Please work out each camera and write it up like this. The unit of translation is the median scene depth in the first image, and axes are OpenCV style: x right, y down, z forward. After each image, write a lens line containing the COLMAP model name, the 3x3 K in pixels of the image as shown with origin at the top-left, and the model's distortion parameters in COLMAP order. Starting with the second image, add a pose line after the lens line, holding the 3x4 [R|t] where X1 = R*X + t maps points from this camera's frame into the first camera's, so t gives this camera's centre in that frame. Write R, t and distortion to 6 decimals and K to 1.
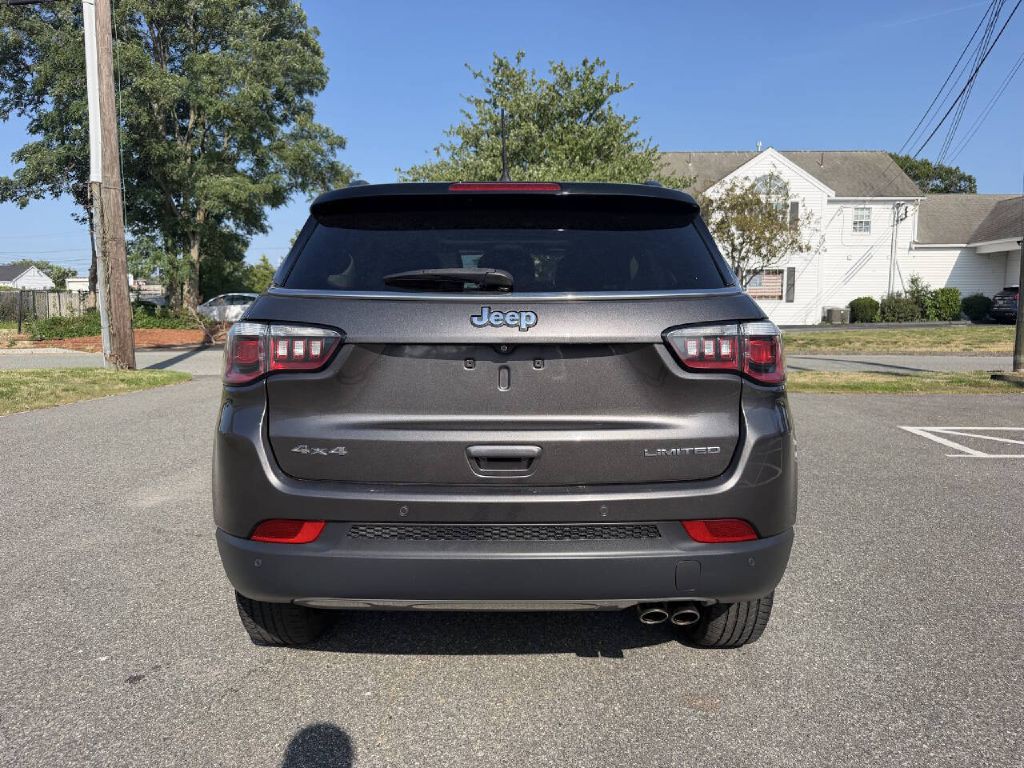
lens RADIAL K [[714.4, 0, 512.6], [0, 714.4, 387.3], [0, 0, 1]] dist [0.031653, -0.045804]
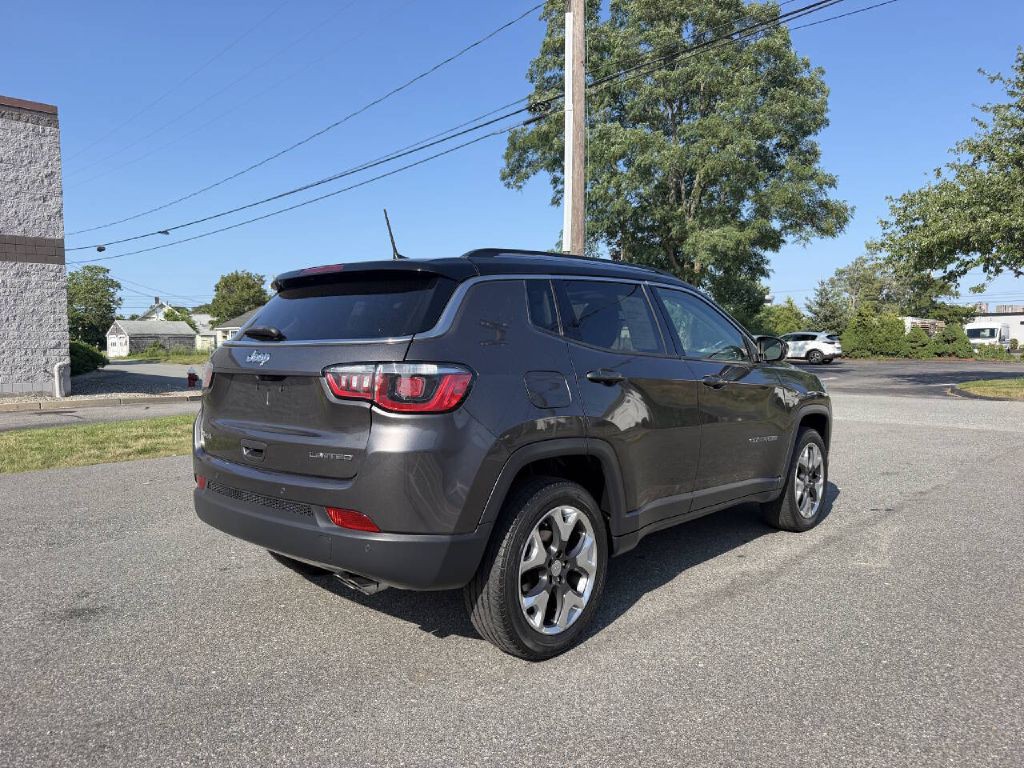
lens RADIAL K [[714.4, 0, 517.7], [0, 714.4, 381.0], [0, 0, 1]] dist [0.031653, -0.045804]
pose [[0.742667, 0.026852, -0.669122, 0.105028], [-0.070853, 0.996738, -0.038642, -0.001955], [0.665902, 0.076108, 0.742147, 0.015476]]
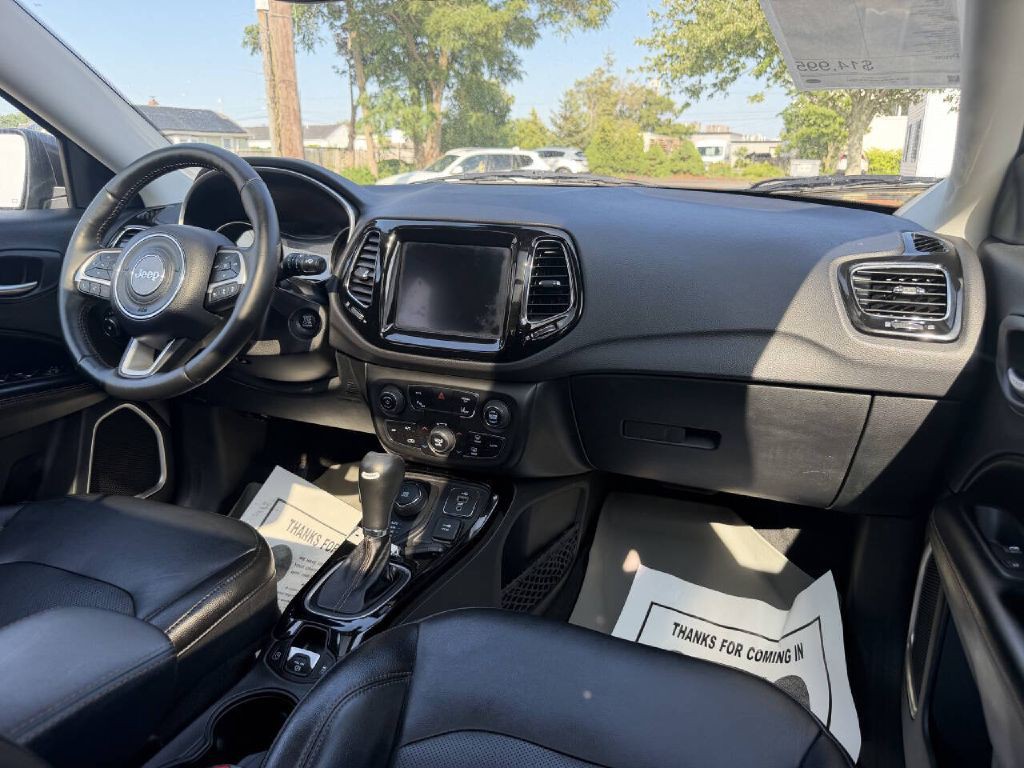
lens RADIAL K [[714.4, 0, 513.9], [0, 714.4, 380.8], [0, 0, 1]] dist [0.031653, -0.045804]
pose [[0.926859, 0.112181, -0.358256, 0.018482], [-0.046175, 0.981129, 0.187758, -0.018129], [0.372559, -0.157483, 0.914549, 0.150065]]
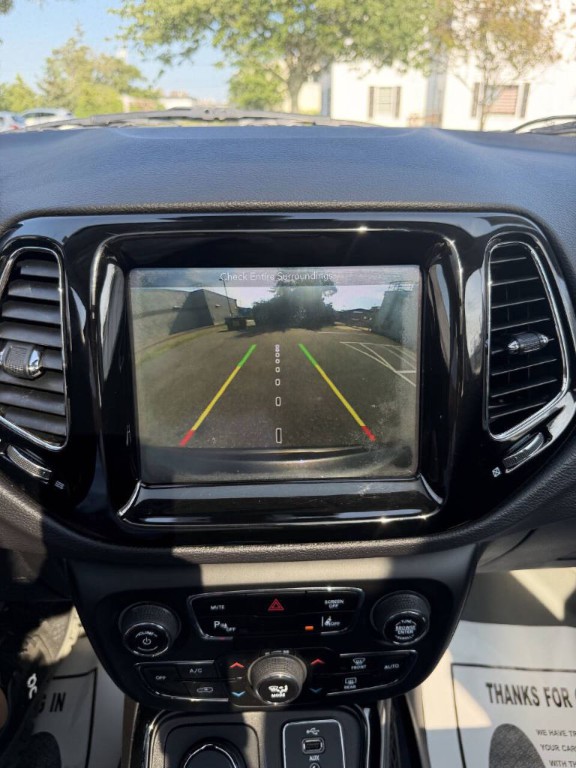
lens RADIAL K [[548.0, 0, 277.0], [0, 548.0, 383.0], [0, 0, 1]] dist [-0.011632, -0.010031]
pose [[0.999272, -0.021681, 0.031396, -0.000826], [0.010305, 0.945645, 0.325039, -0.019526], [-0.036736, -0.324478, 0.945179, 0.175025]]
